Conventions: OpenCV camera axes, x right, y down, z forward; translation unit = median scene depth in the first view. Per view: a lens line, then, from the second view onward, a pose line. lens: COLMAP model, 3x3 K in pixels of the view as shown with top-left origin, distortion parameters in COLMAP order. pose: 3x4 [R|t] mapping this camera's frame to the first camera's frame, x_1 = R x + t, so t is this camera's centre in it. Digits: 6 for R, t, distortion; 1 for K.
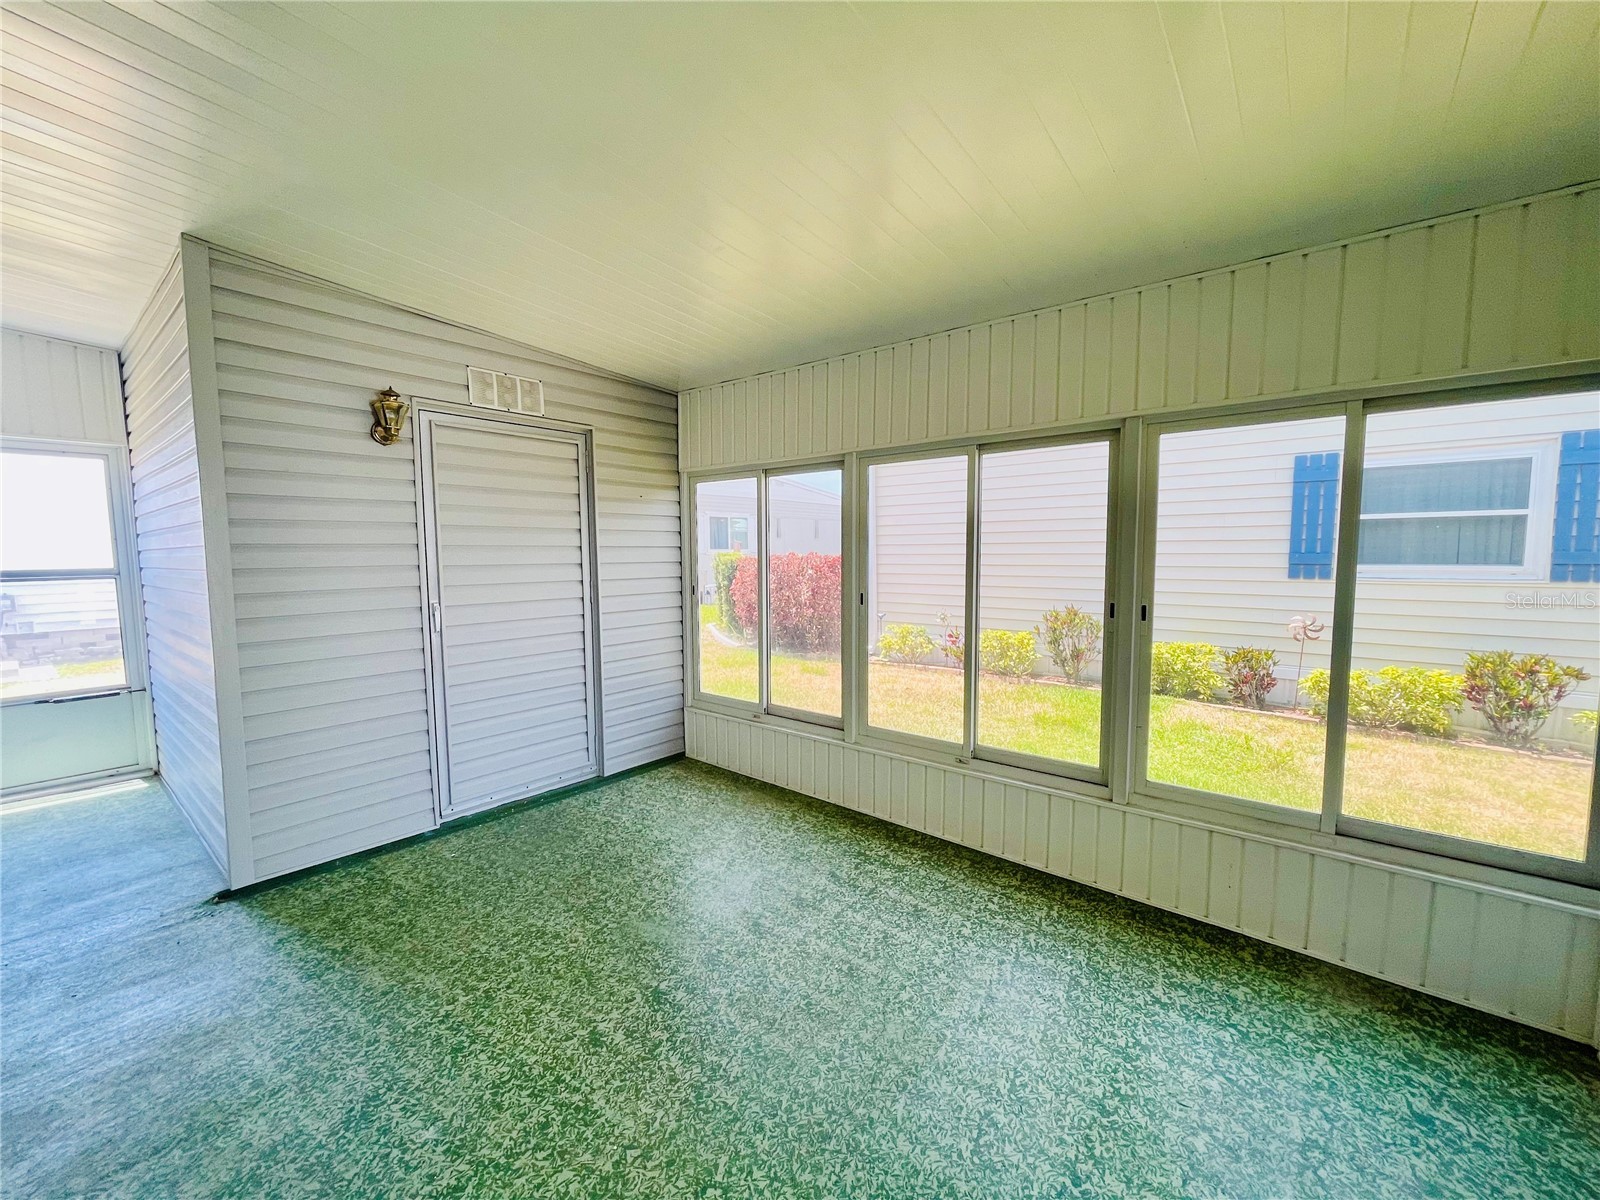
lens RADIAL K [[647.1, 0, 797.8], [0, 647.1, 605.2], [0, 0, 1]] dist [0.003574, 0.000470]
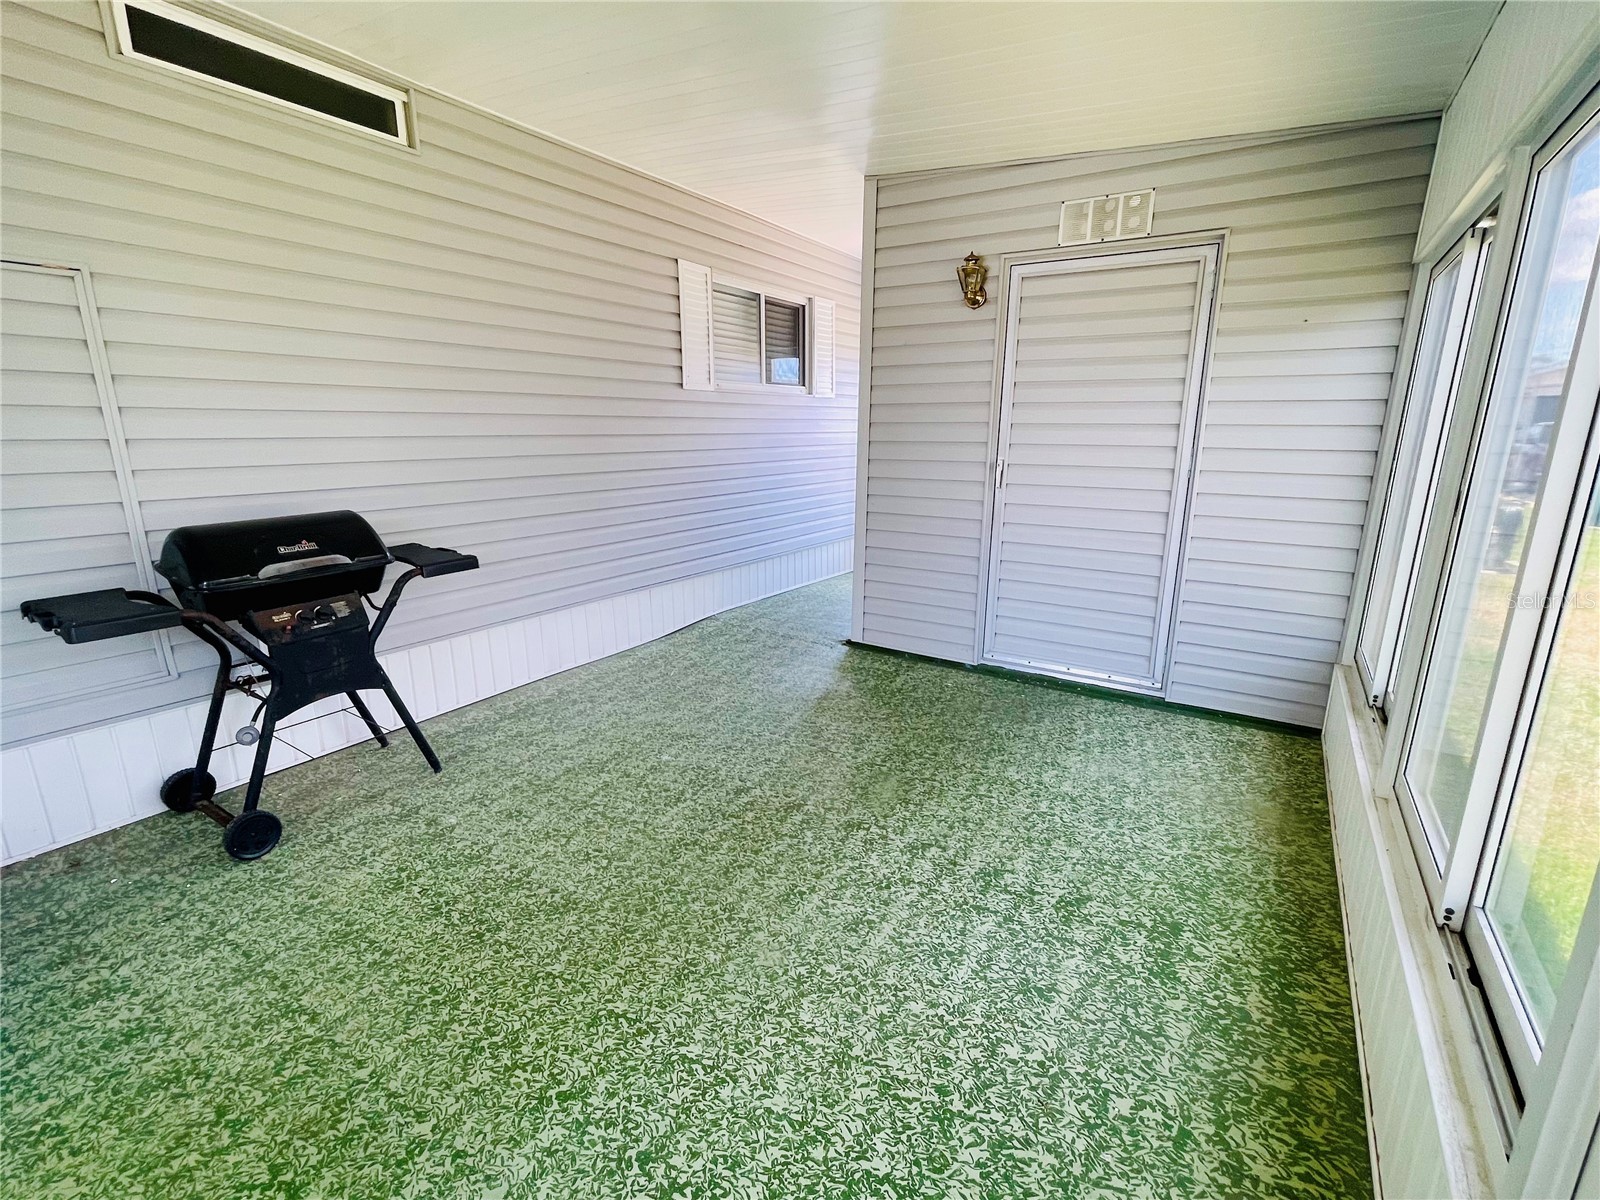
lens RADIAL K [[725.9, 0, 800.5], [0, 725.9, 605.0], [0, 0, 1]] dist [-0.012229, 0.000450]
pose [[0.112311, 0.239777, -0.964310, 0.641064], [-0.091171, 0.968843, 0.230285, -0.016461], [0.989482, 0.062053, 0.130672, 0.584325]]
